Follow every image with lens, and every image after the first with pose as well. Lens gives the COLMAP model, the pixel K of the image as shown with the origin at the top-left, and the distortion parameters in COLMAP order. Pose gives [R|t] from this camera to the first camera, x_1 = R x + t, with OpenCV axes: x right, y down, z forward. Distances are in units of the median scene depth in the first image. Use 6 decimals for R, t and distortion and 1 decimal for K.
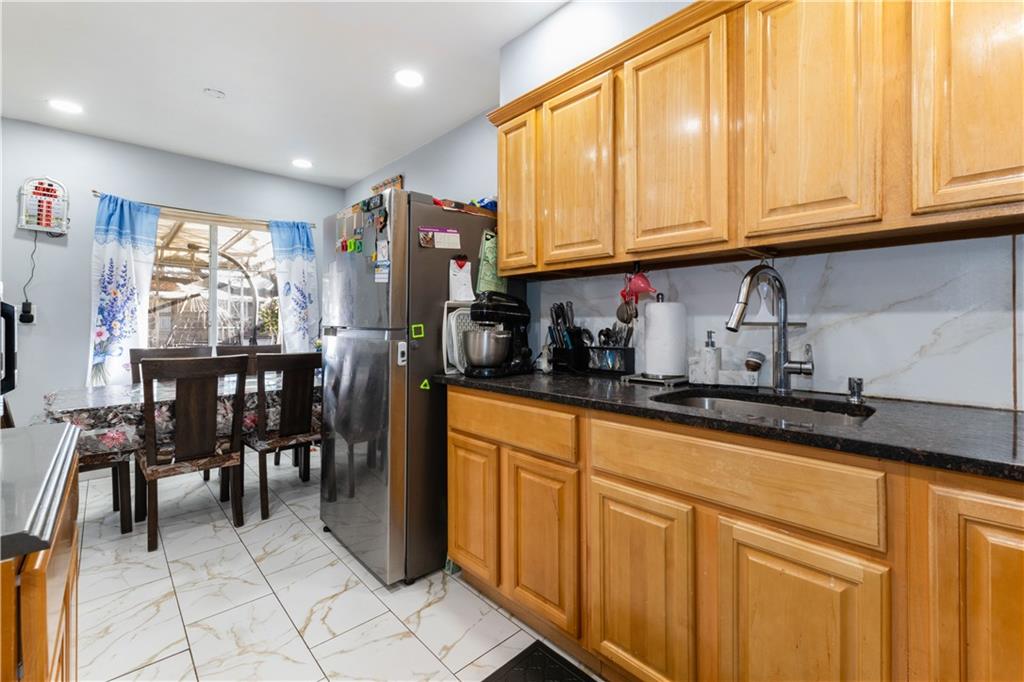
lens RADIAL K [[439.7, 0, 508.8], [0, 439.7, 320.6], [0, 0, 1]] dist [0.004918, -0.000175]
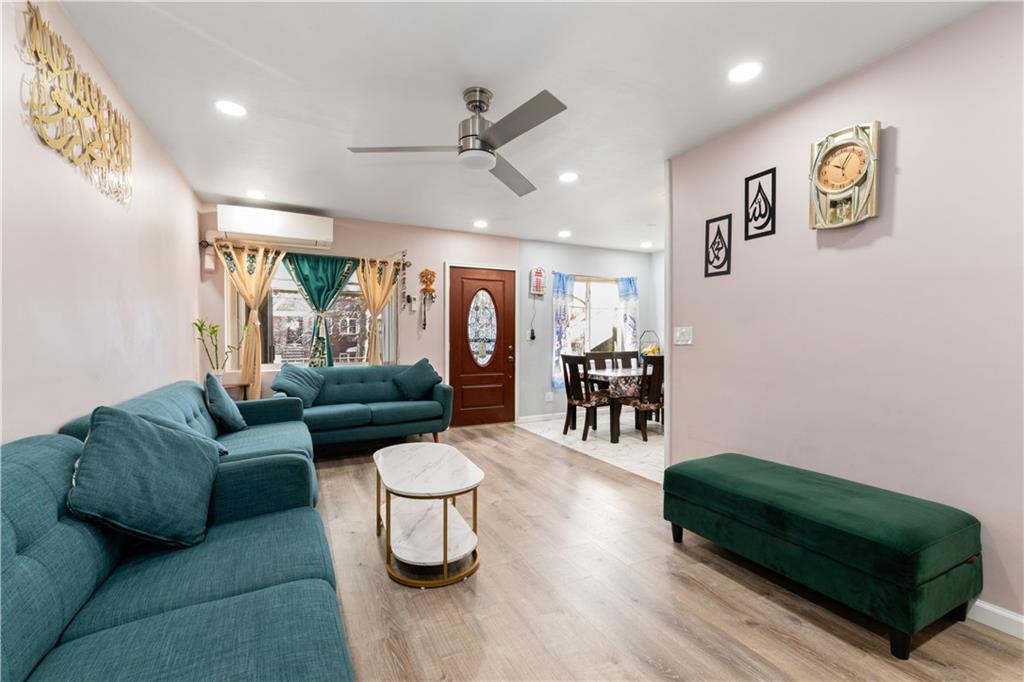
lens RADIAL K [[439.7, 0, 511.6], [0, 439.7, 341.8], [0, 0, 1]] dist [0.004918, -0.000175]
pose [[0.962535, -0.001269, -0.271155, -0.637481], [0.006931, 0.999778, 0.019922, -0.025583], [0.271069, -0.021055, 0.962330, -0.978798]]
